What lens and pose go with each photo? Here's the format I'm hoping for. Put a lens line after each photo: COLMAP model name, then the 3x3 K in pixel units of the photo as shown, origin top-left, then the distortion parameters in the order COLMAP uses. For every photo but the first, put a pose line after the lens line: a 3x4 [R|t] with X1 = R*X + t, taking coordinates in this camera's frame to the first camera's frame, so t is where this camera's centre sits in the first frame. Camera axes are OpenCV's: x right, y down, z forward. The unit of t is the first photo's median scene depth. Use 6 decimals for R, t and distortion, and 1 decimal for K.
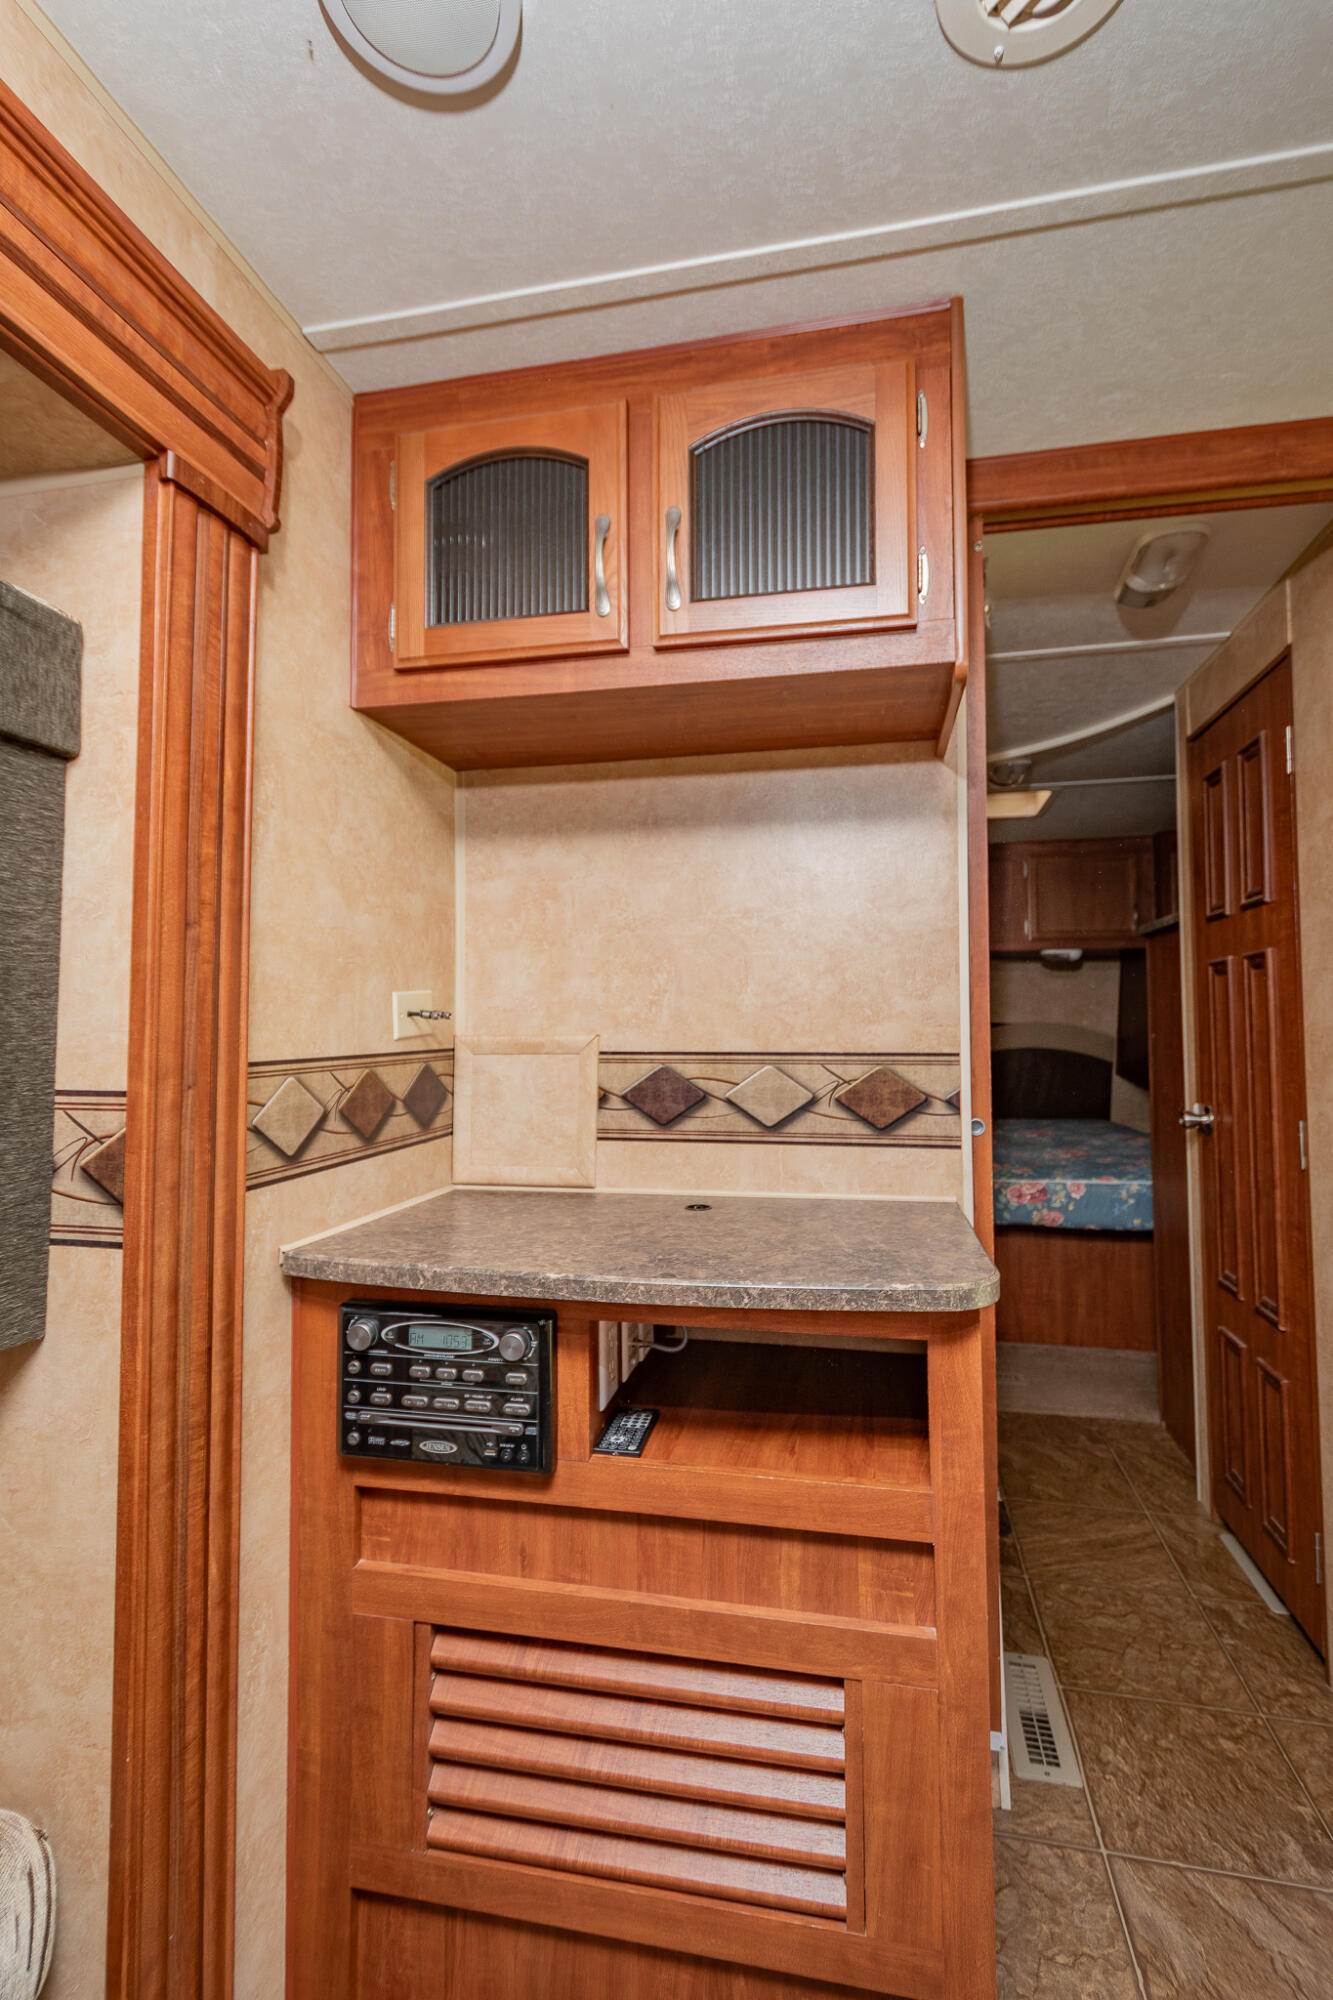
lens RADIAL K [[929.3, 0, 674.3], [0, 929.3, 991.0], [0, 0, 1]] dist [0.018583, -0.008584]
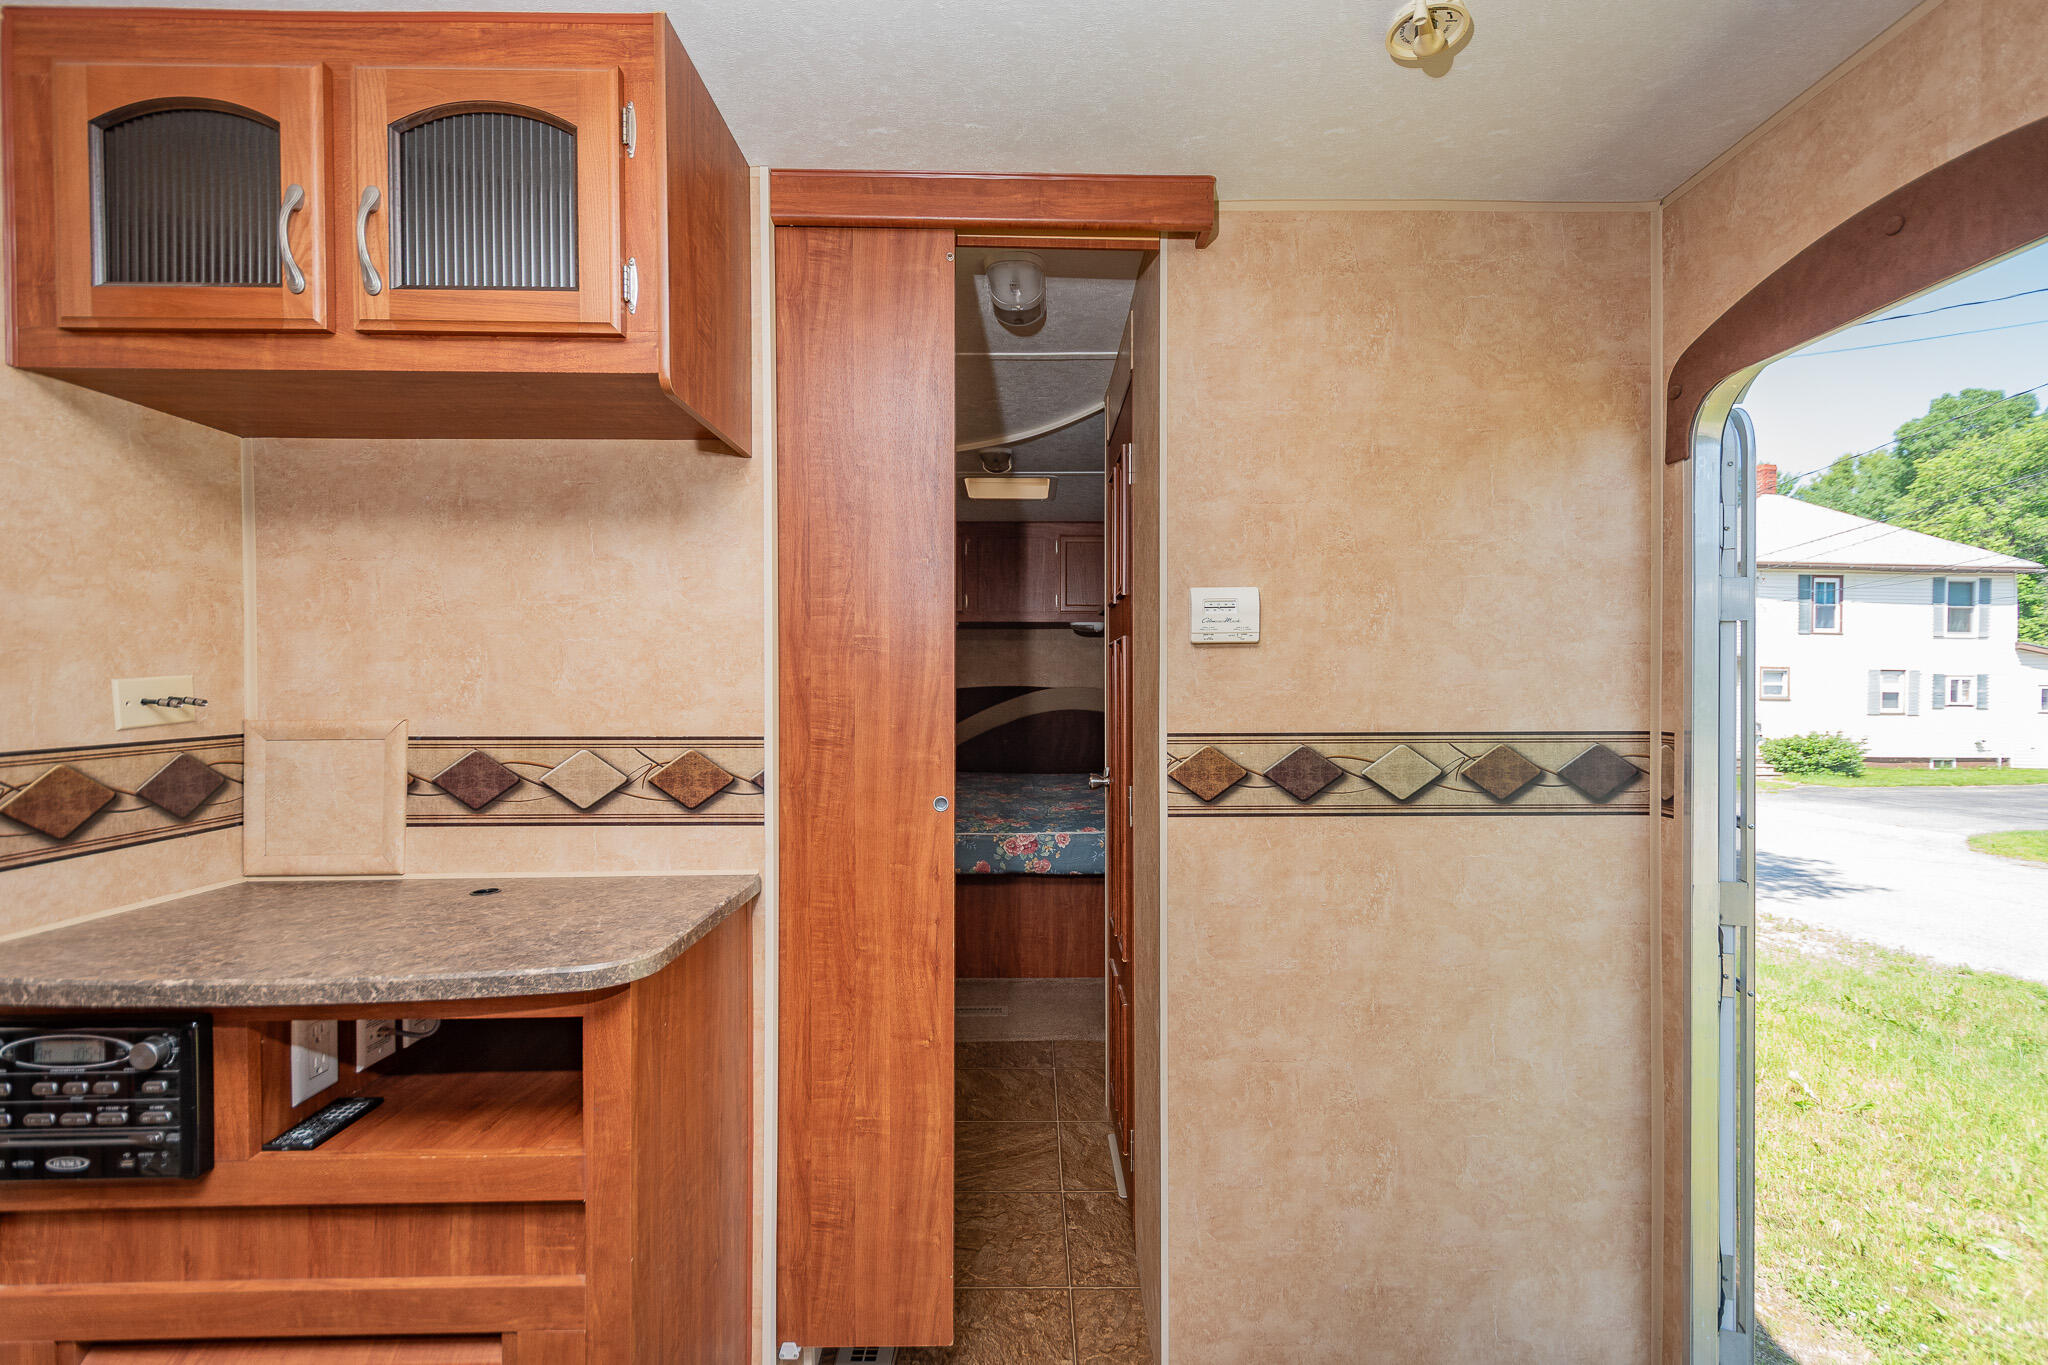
lens RADIAL K [[896.3, 0, 1027.9], [0, 896.3, 690.3], [0, 0, 1]] dist [0.013237, -0.000953]
pose [[0.977919, 0.000673, 0.208986, 0.489310], [-0.010855, 0.998808, 0.047580, -0.049767], [-0.208704, -0.048798, 0.976761, -0.090710]]
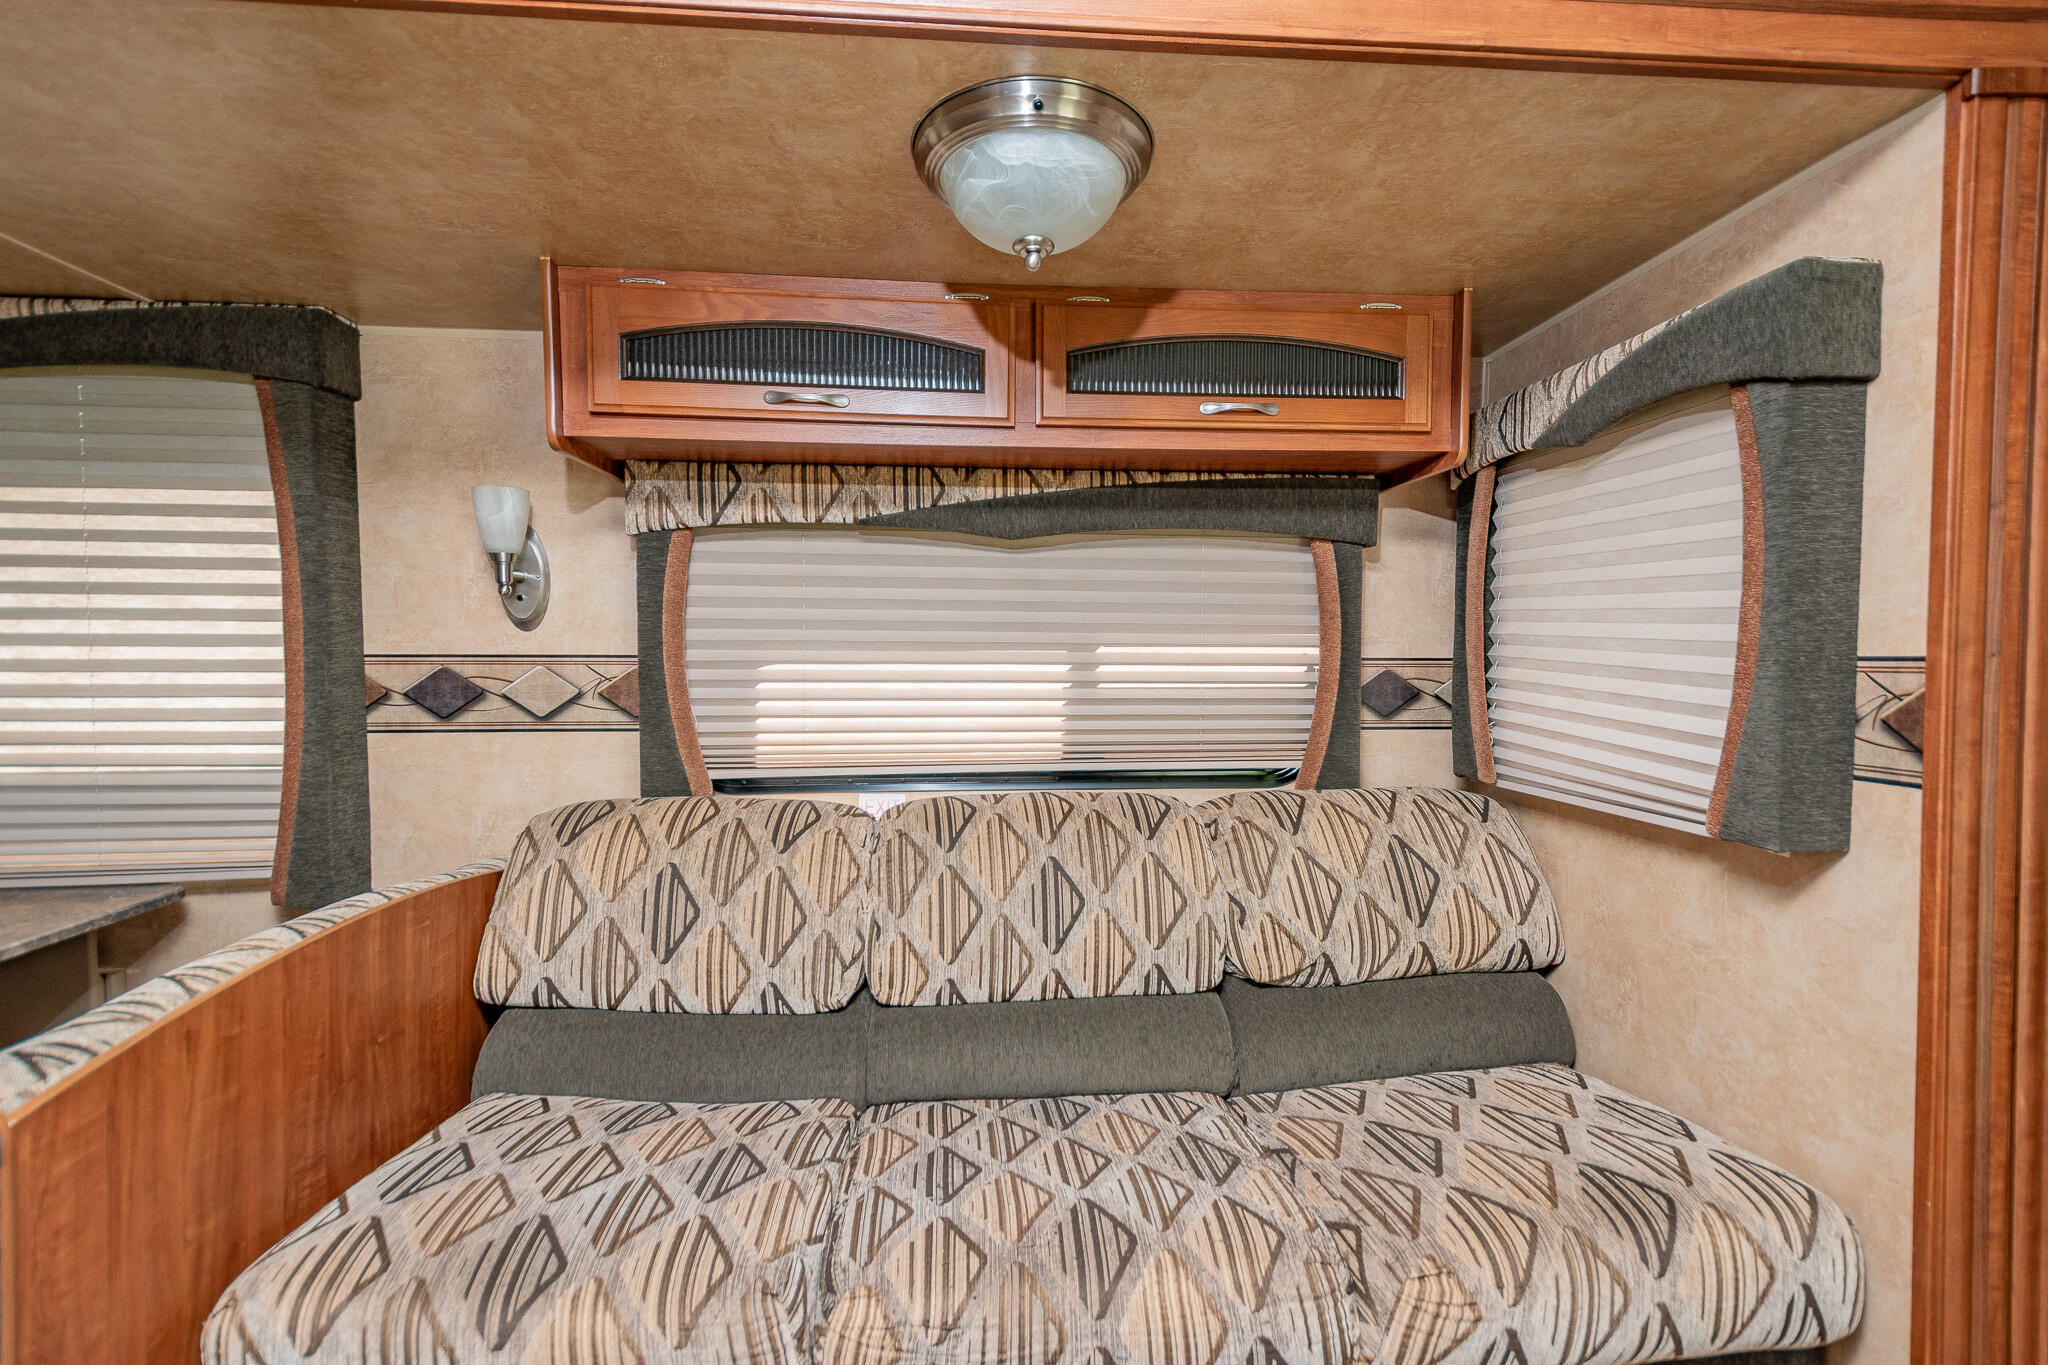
lens RADIAL K [[951.6, 0, 1034.3], [0, 951.6, 693.6], [0, 0, 1]] dist [0.018583, -0.008584]
pose [[0.289385, 0.032552, -0.956659, 0.188735], [0.042368, 0.998007, 0.046775, 0.038733], [0.956275, -0.054067, 0.287429, -0.321856]]
